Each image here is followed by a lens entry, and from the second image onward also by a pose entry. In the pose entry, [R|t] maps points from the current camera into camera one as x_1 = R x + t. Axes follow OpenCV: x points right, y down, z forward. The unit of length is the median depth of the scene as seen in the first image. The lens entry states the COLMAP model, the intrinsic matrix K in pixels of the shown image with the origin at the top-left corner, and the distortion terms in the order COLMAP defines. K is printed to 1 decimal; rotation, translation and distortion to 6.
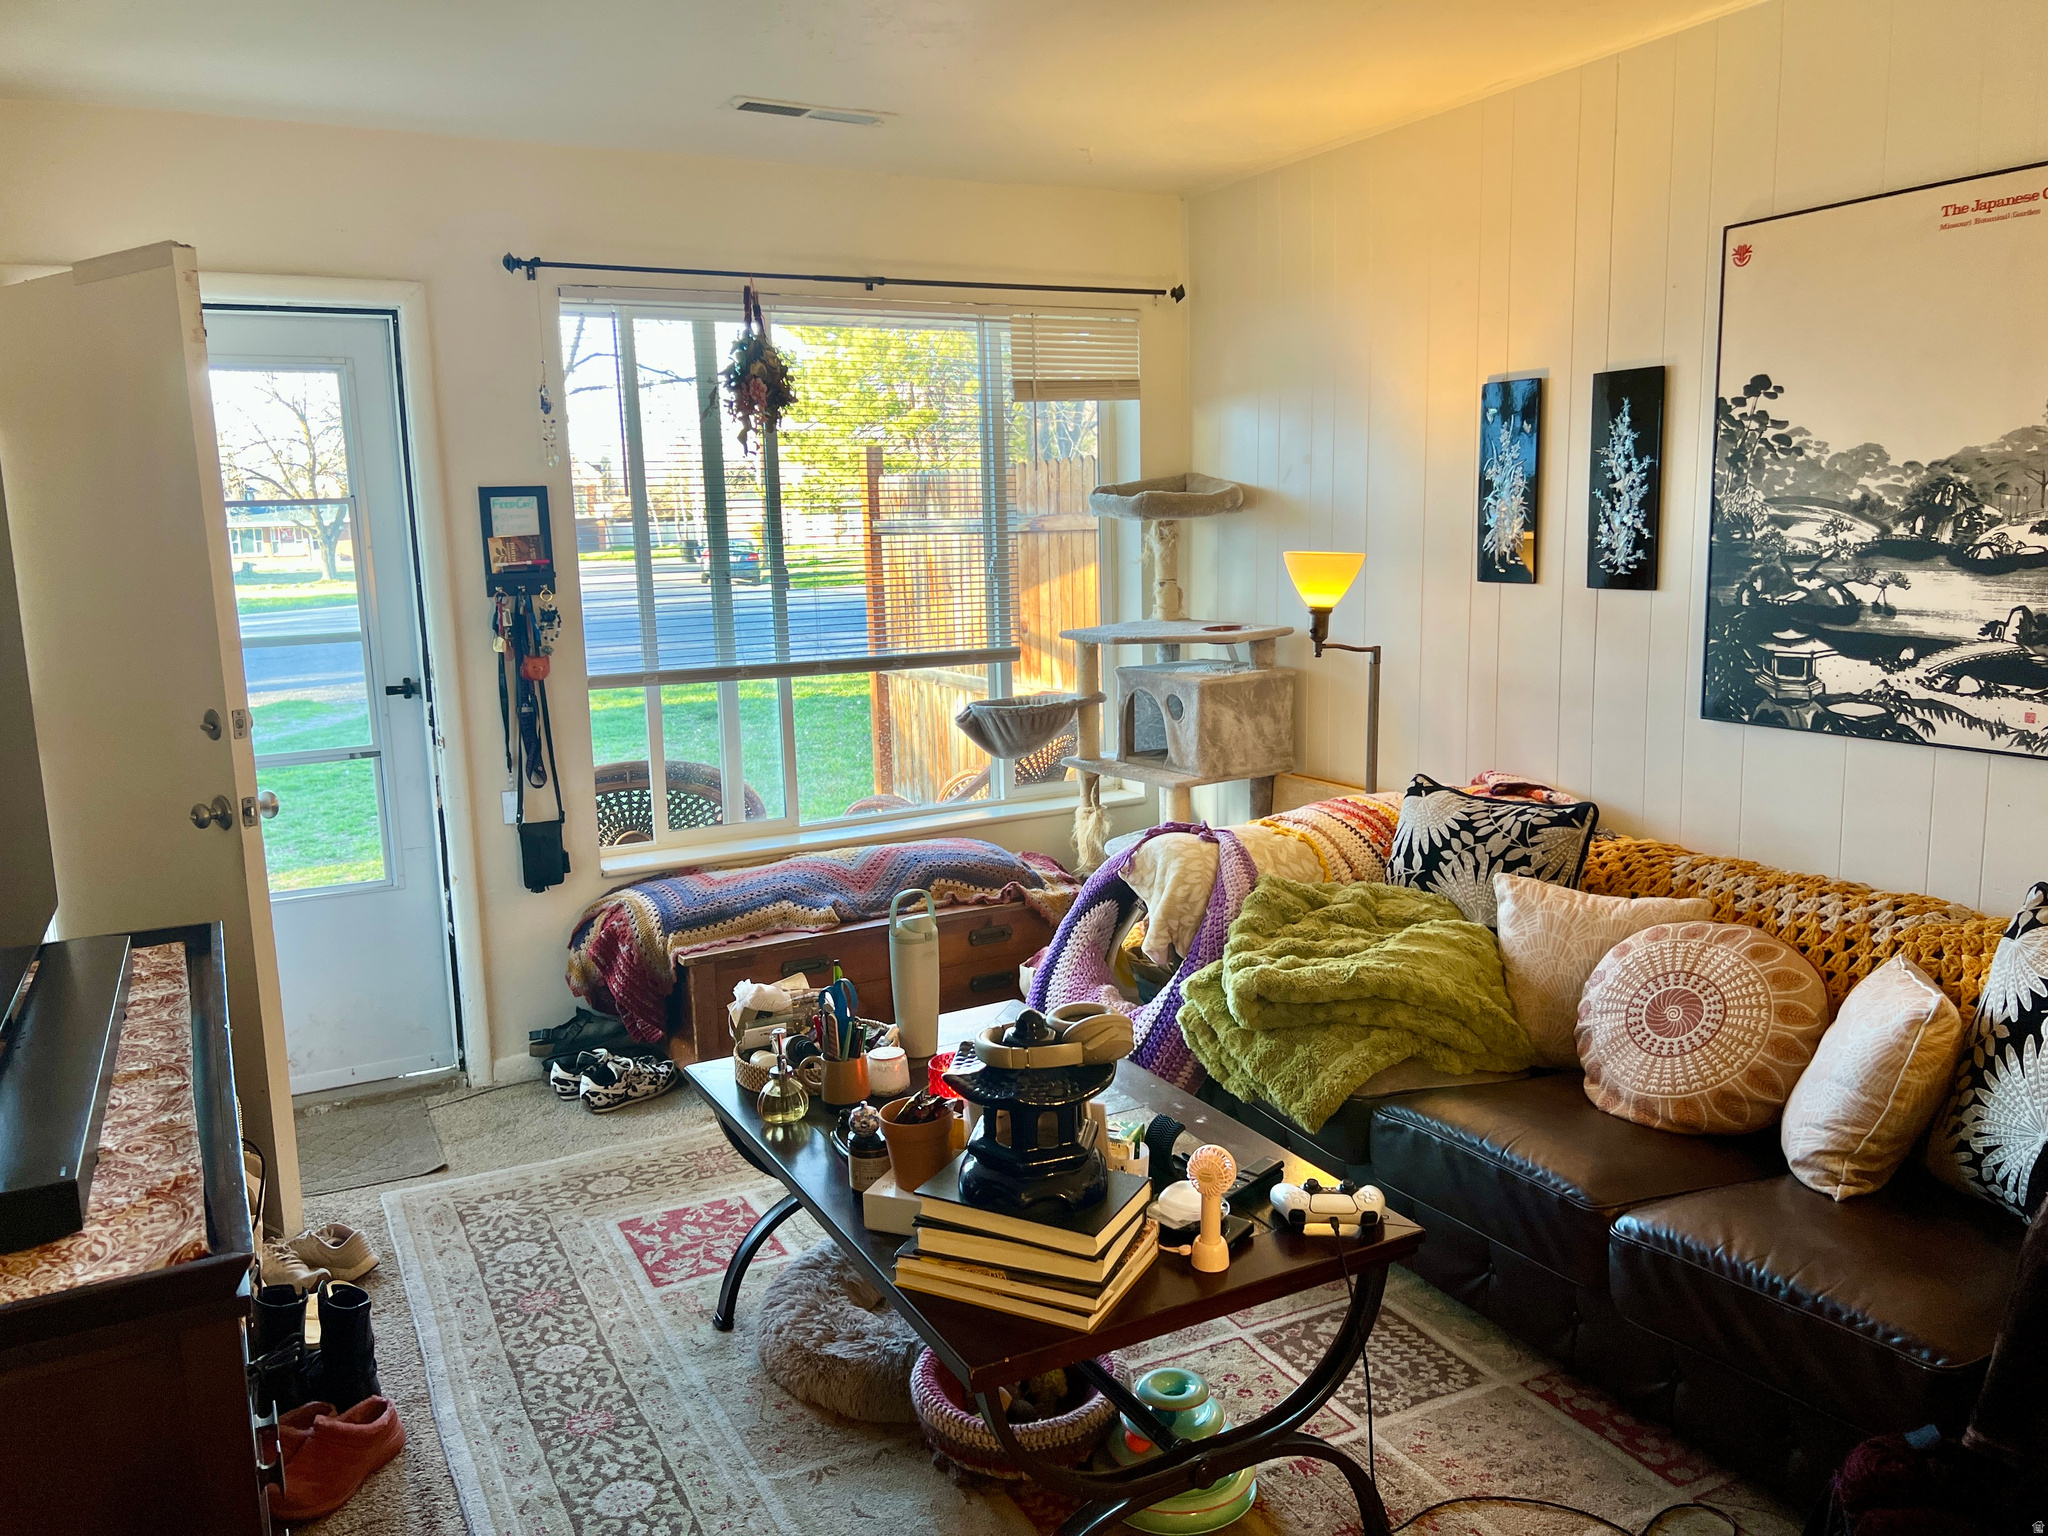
lens RADIAL K [[1557.6, 0, 1020.2], [0, 1557.6, 773.3], [0, 0, 1]] dist [0.001302, -0.001384]
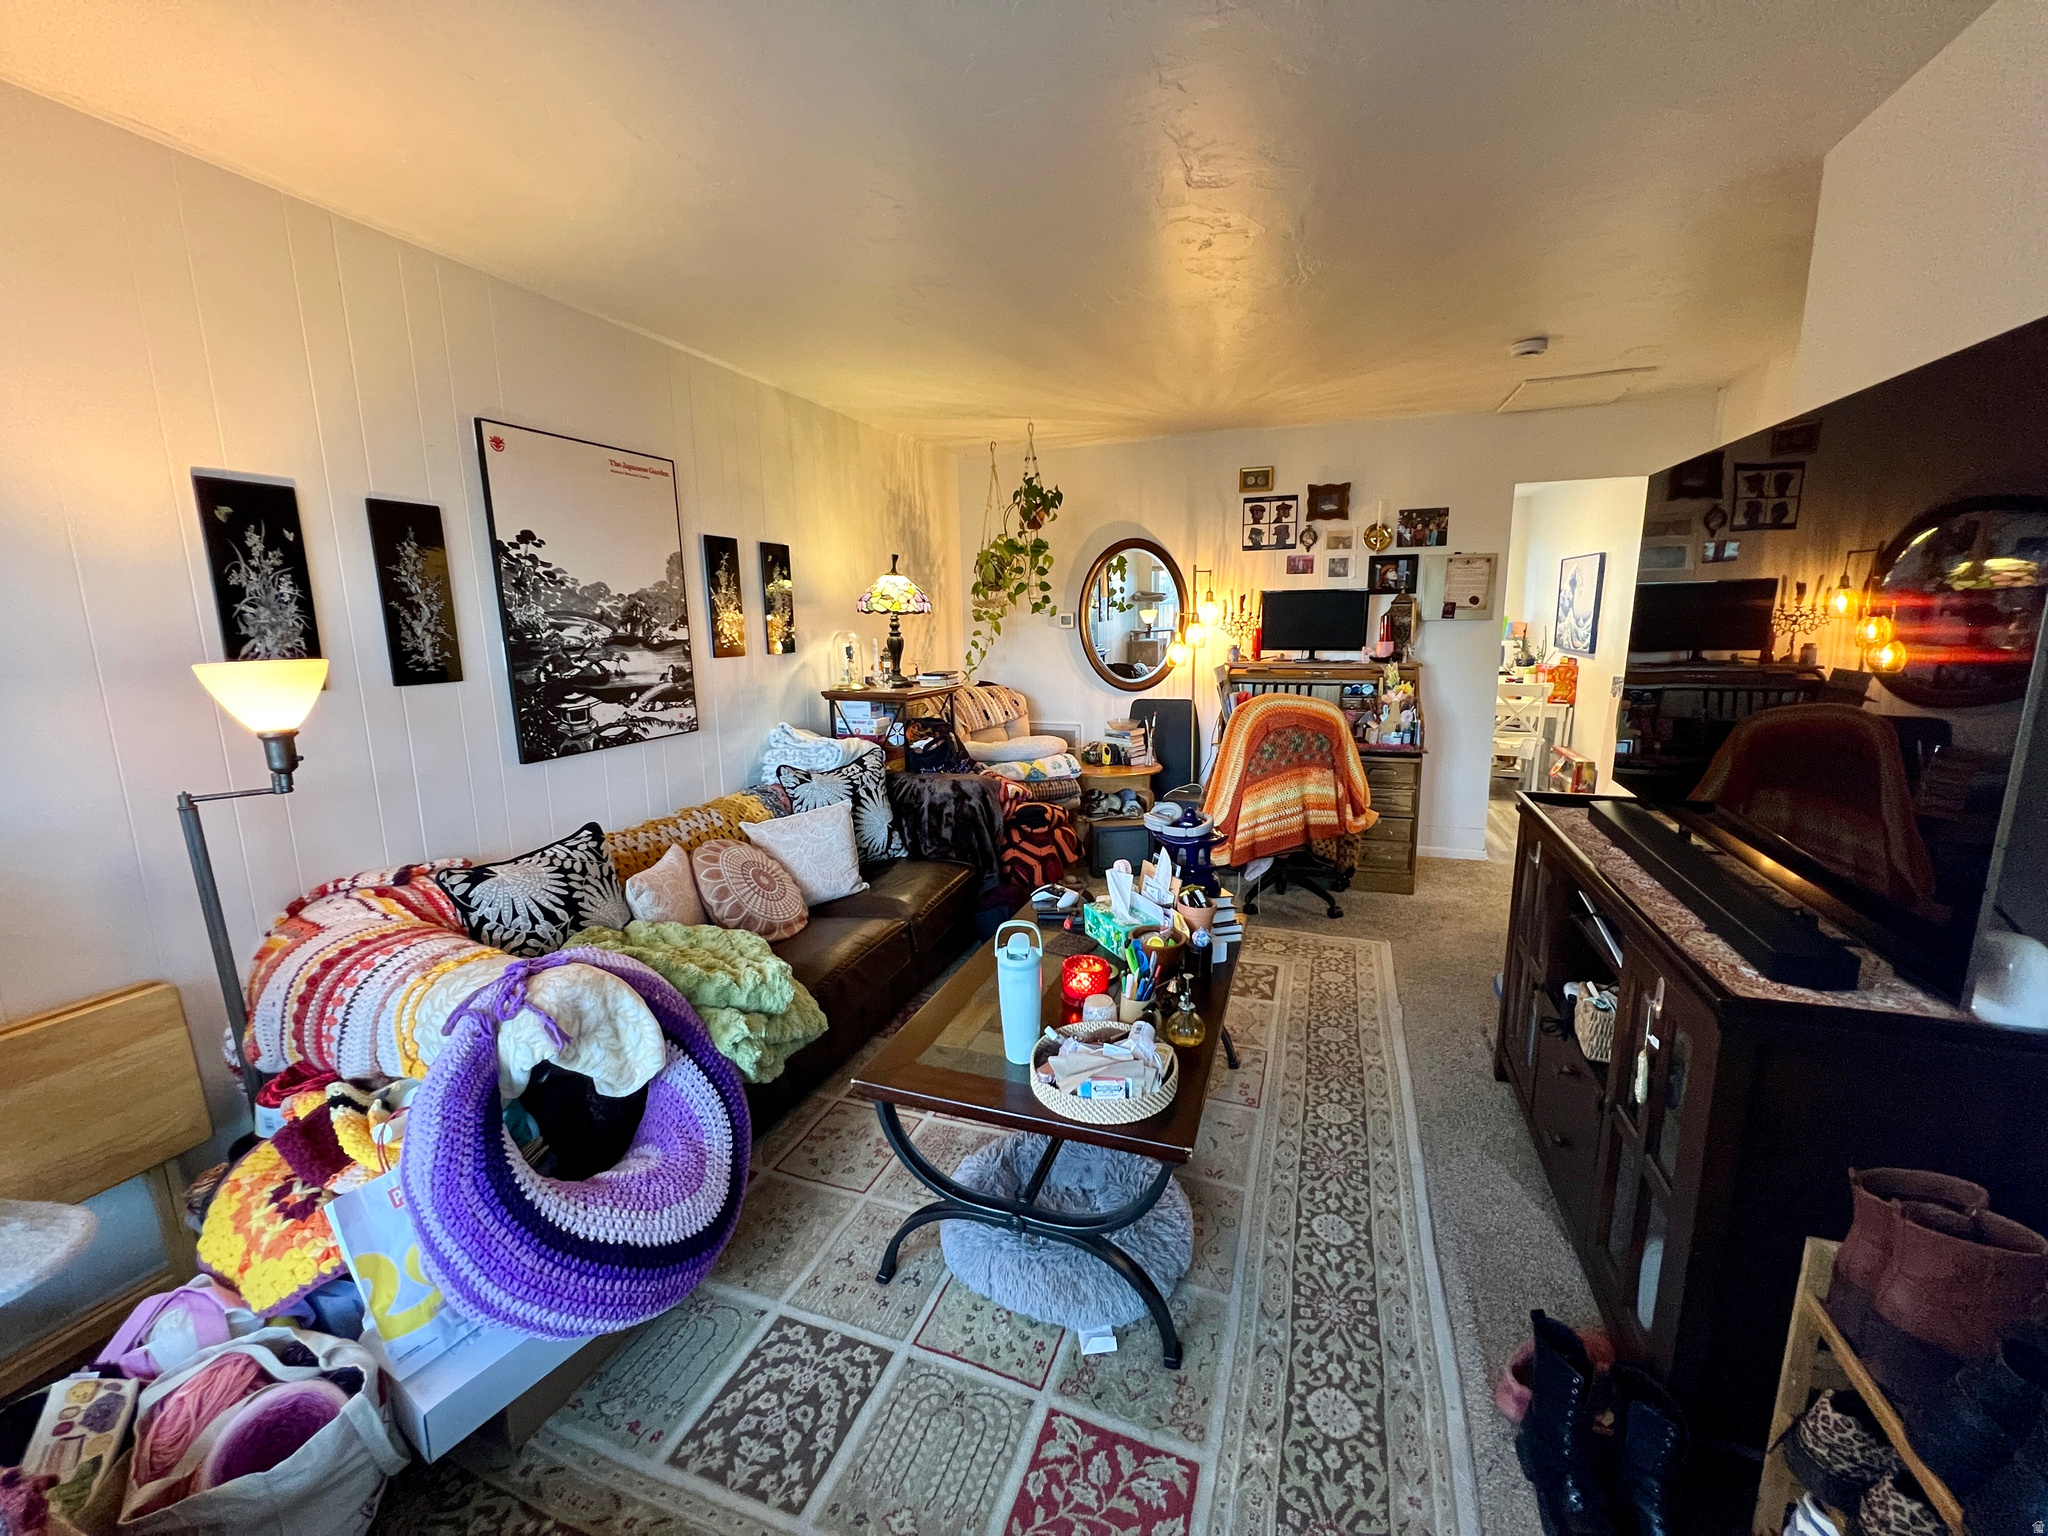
lens RADIAL K [[816.7, 0, 1019.9], [0, 816.7, 766.6], [0, 0, 1]] dist [0.000193, -0.000010]
pose [[-0.667995, -0.096478, 0.737885, -0.463555], [0.157758, 0.950664, 0.267115, -0.176451], [-0.727252, 0.294839, -0.619819, 1.233267]]
